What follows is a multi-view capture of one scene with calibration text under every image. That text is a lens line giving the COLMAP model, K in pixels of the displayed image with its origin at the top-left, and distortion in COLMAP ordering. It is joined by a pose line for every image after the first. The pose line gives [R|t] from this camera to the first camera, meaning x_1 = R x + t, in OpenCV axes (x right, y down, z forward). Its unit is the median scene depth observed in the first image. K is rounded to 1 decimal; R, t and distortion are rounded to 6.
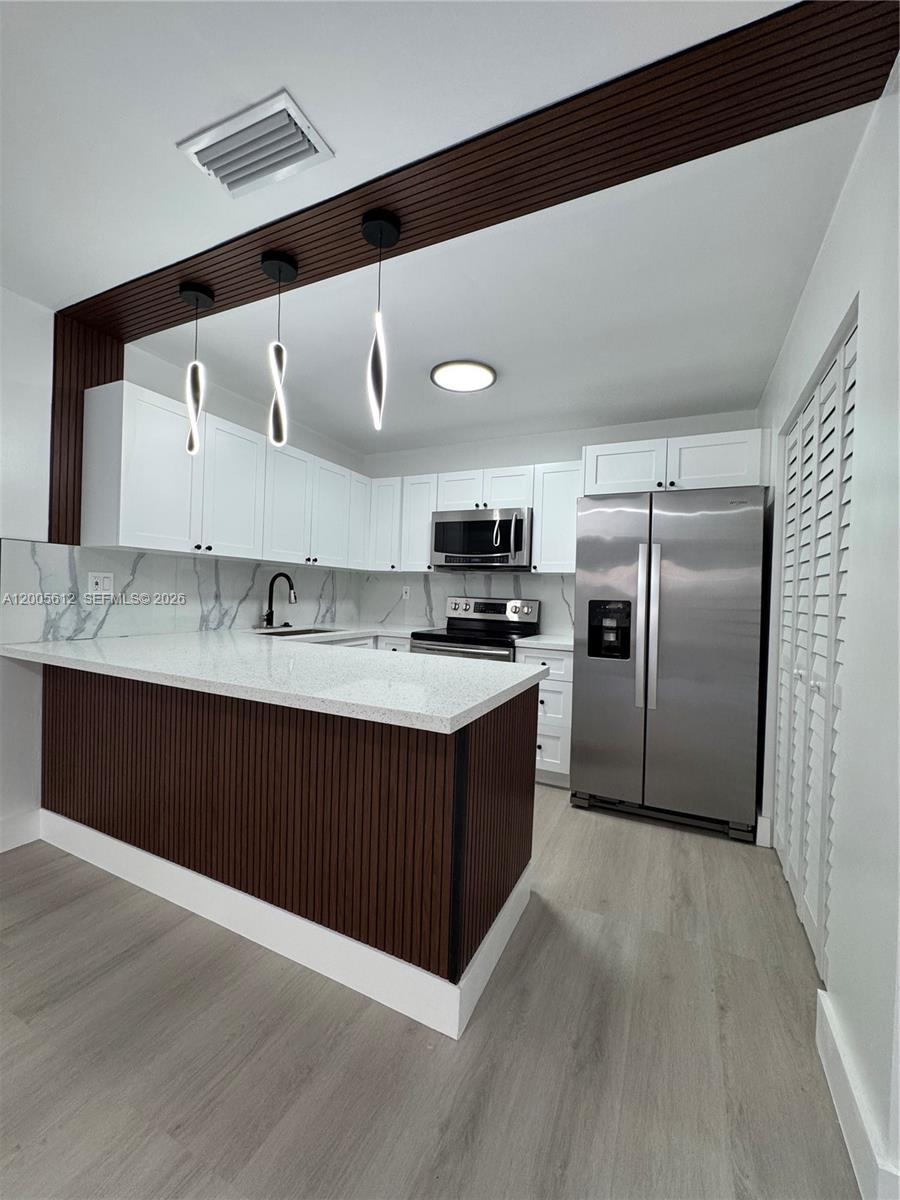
lens RADIAL K [[476.2, 0, 450.0], [0, 476.2, 600.0], [0, 0, 1]] dist [-0.000135, -0.006174]
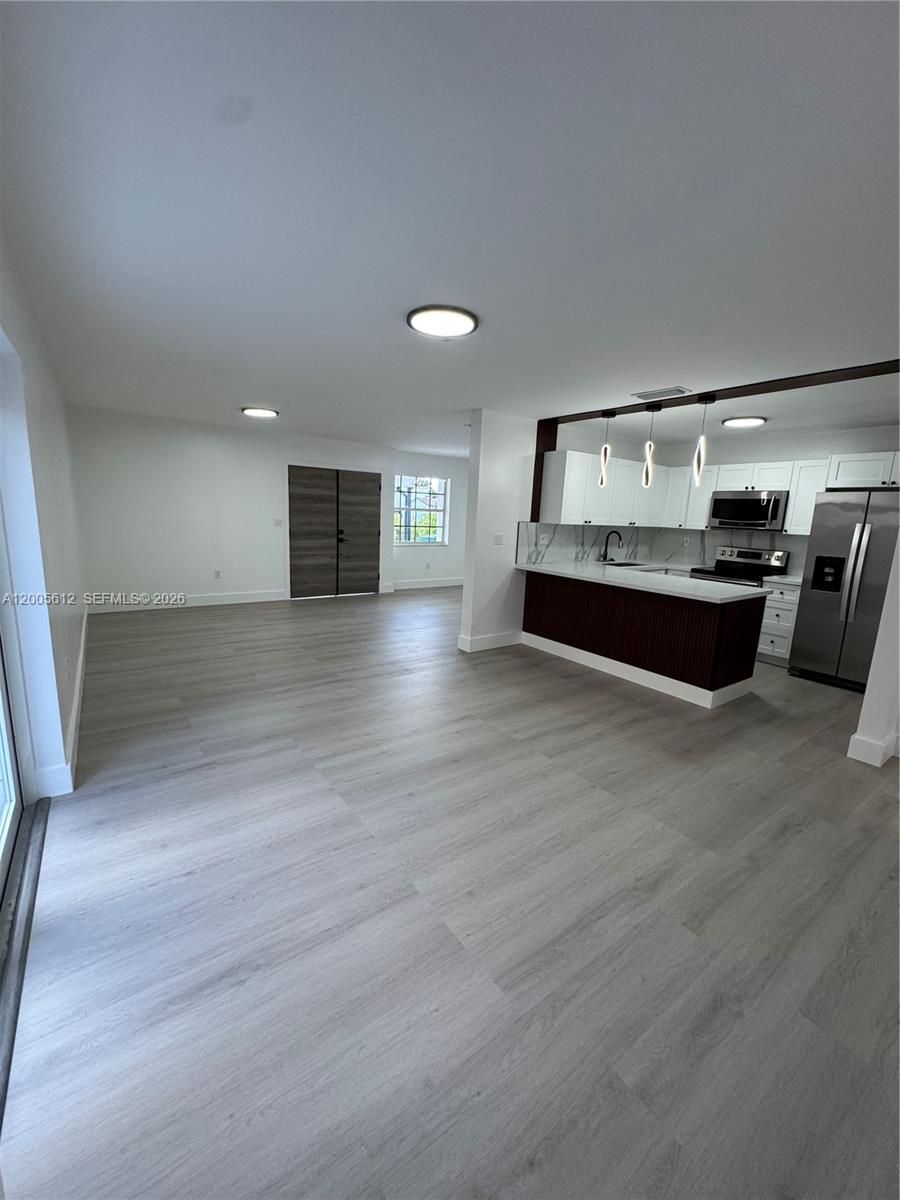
lens RADIAL K [[476.2, 0, 450.0], [0, 476.2, 600.0], [0, 0, 1]] dist [-0.000135, -0.006174]
pose [[0.878244, 0.091961, -0.469287, -0.031914], [-0.020464, 0.987664, 0.155244, -0.064672], [0.477775, -0.126739, 0.869292, -0.878971]]
